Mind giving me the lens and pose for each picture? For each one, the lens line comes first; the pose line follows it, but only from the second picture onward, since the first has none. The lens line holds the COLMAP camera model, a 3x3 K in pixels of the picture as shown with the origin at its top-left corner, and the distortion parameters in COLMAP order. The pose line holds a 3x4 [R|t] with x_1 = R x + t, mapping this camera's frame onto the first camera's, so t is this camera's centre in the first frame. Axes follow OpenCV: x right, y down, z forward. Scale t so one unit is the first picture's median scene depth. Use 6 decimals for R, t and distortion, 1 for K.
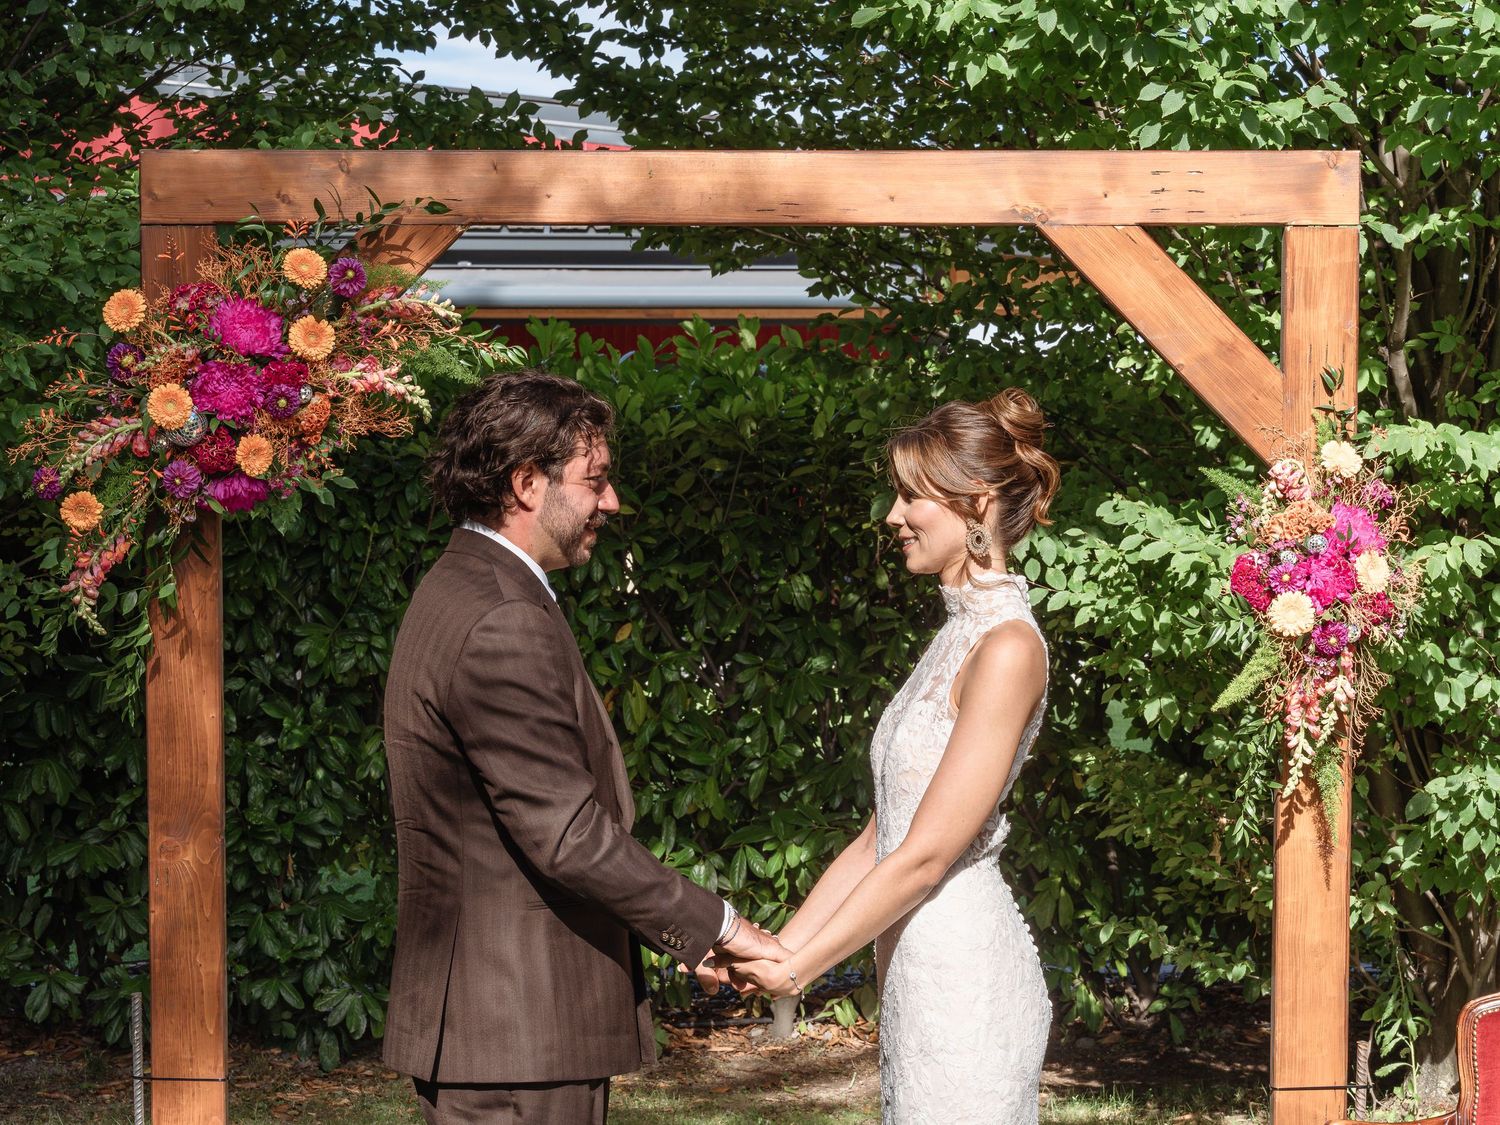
lens RADIAL K [[3088.2, 0, 750.4], [0, 3088.2, 560.2], [0, 0, 1]] dist [0.023208, 0.000000]
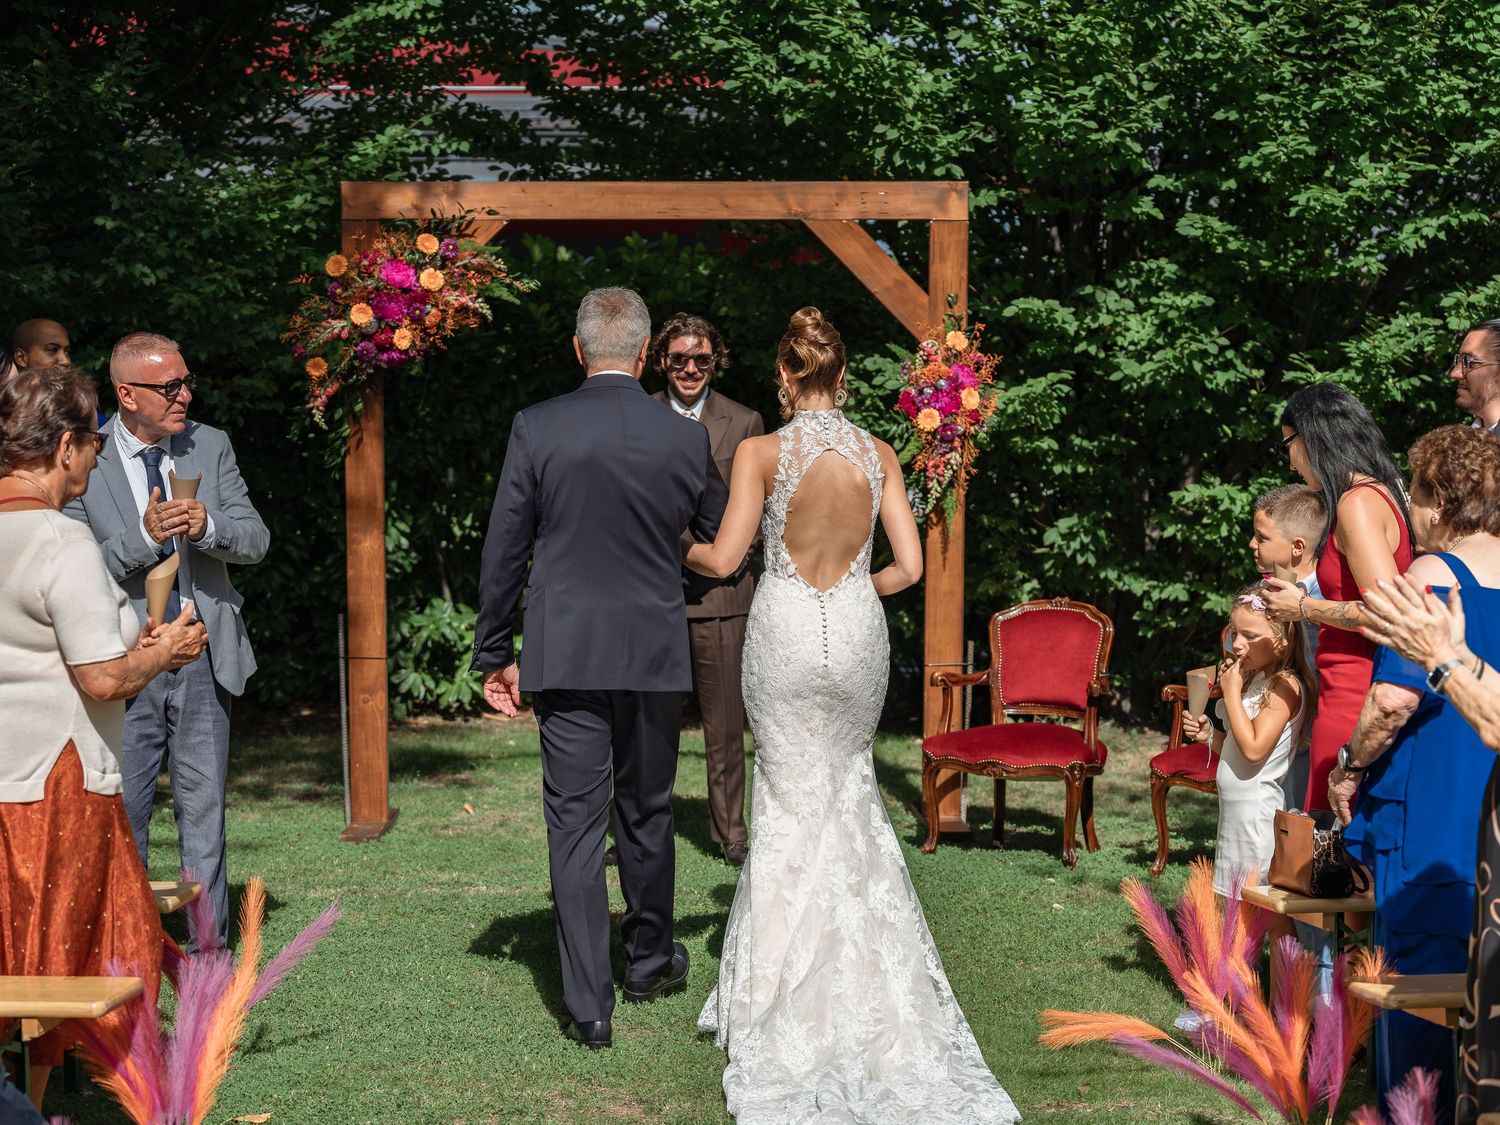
lens RADIAL K [[3088.2, 0, 738.8], [0, 3088.2, 558.7], [0, 0, 1]] dist [0.023208, 0.000000]
pose [[0.999961, -0.000004, 0.008862, 0.035987], [-0.000454, 0.998659, 0.051770, 0.003851], [-0.008850, -0.051772, 0.998620, -0.955393]]
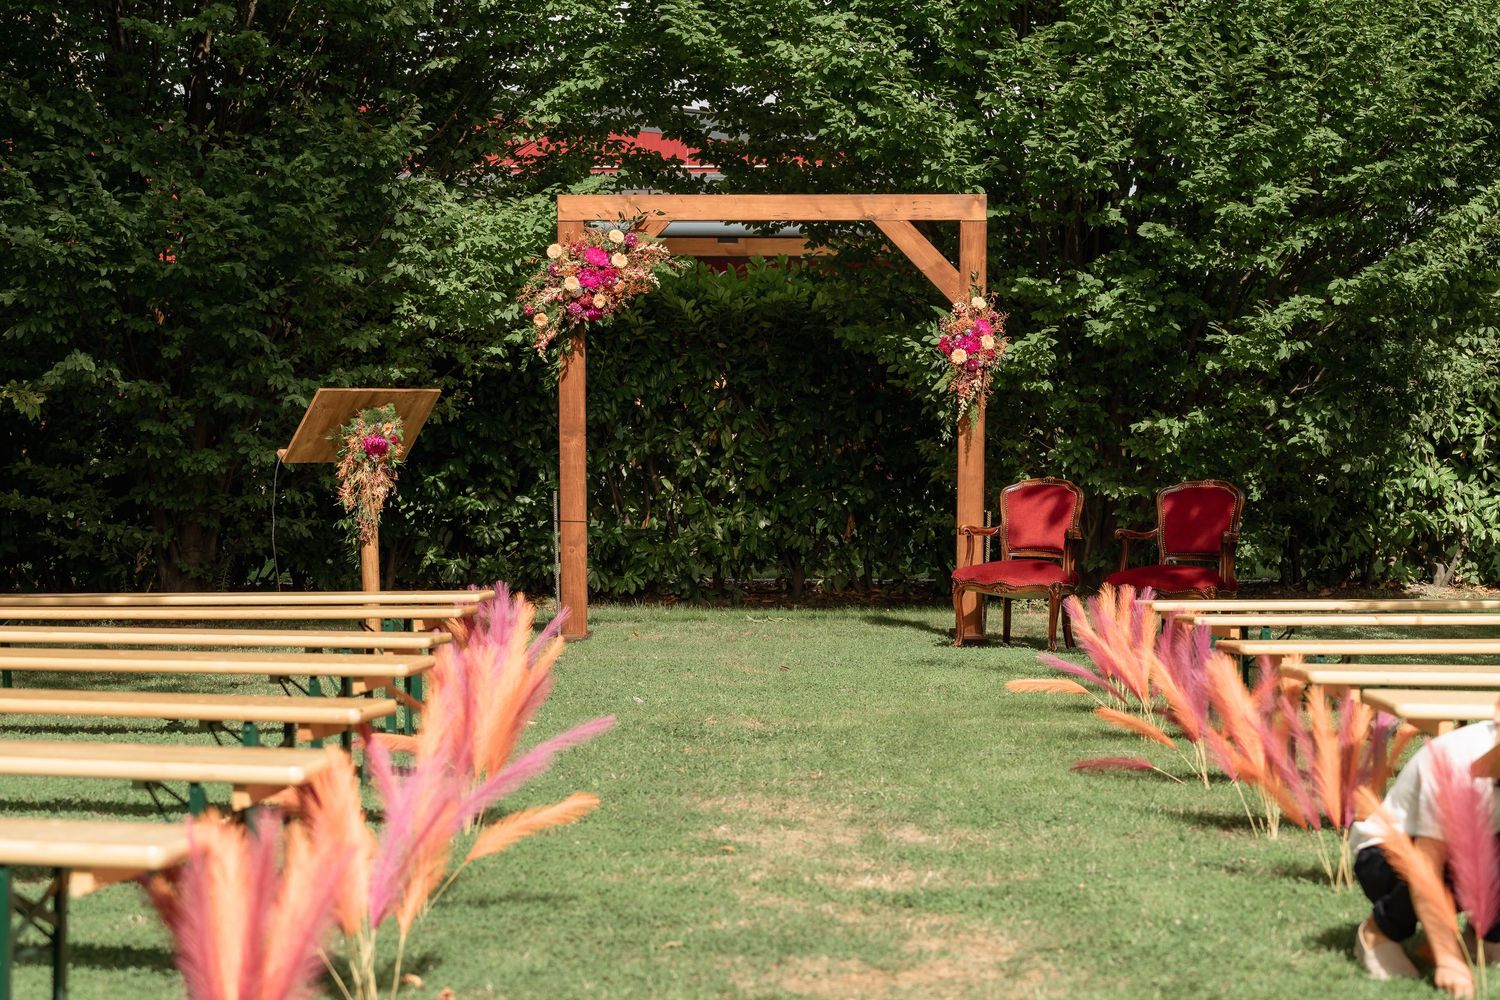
lens RADIAL K [[3031.1, 0, 756.7], [0, 3031.1, 505.7], [0, 0, 1]] dist [-0.147740, 0.000000]
pose [[0.999742, 0.000927, -0.022707, 0.050591], [-0.000855, 0.999995, 0.003171, 0.144833], [0.022709, -0.003151, 0.999737, -1.786280]]
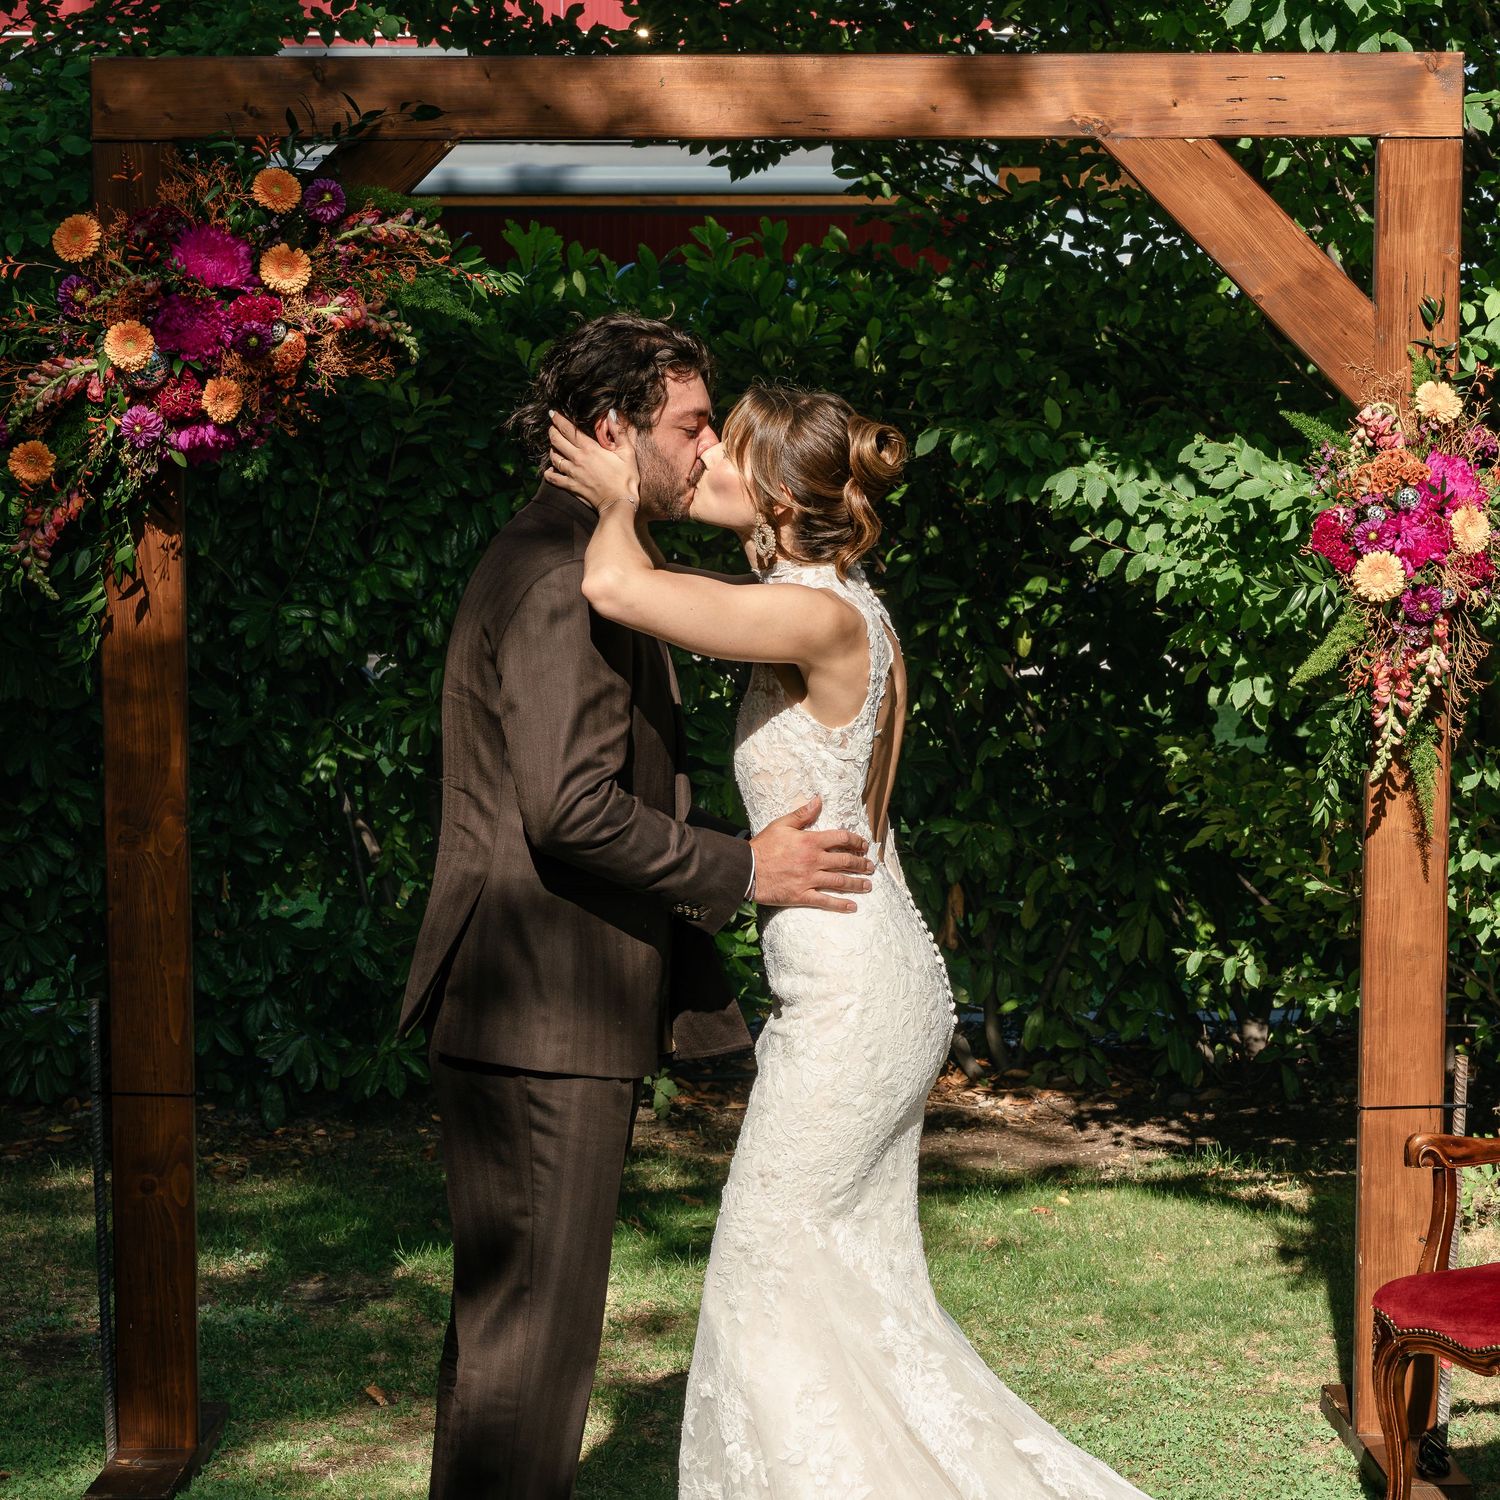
lens RADIAL K [[4210.8, 0, 751.5], [0, 4210.8, 754.8], [0, 0, 1]] dist [0.043444, 0.000000]
pose [[0.999979, -0.000585, -0.006405, 0.000927], [0.000937, 0.998476, 0.055175, 0.001457], [0.006362, -0.055180, 0.998456, -0.220386]]
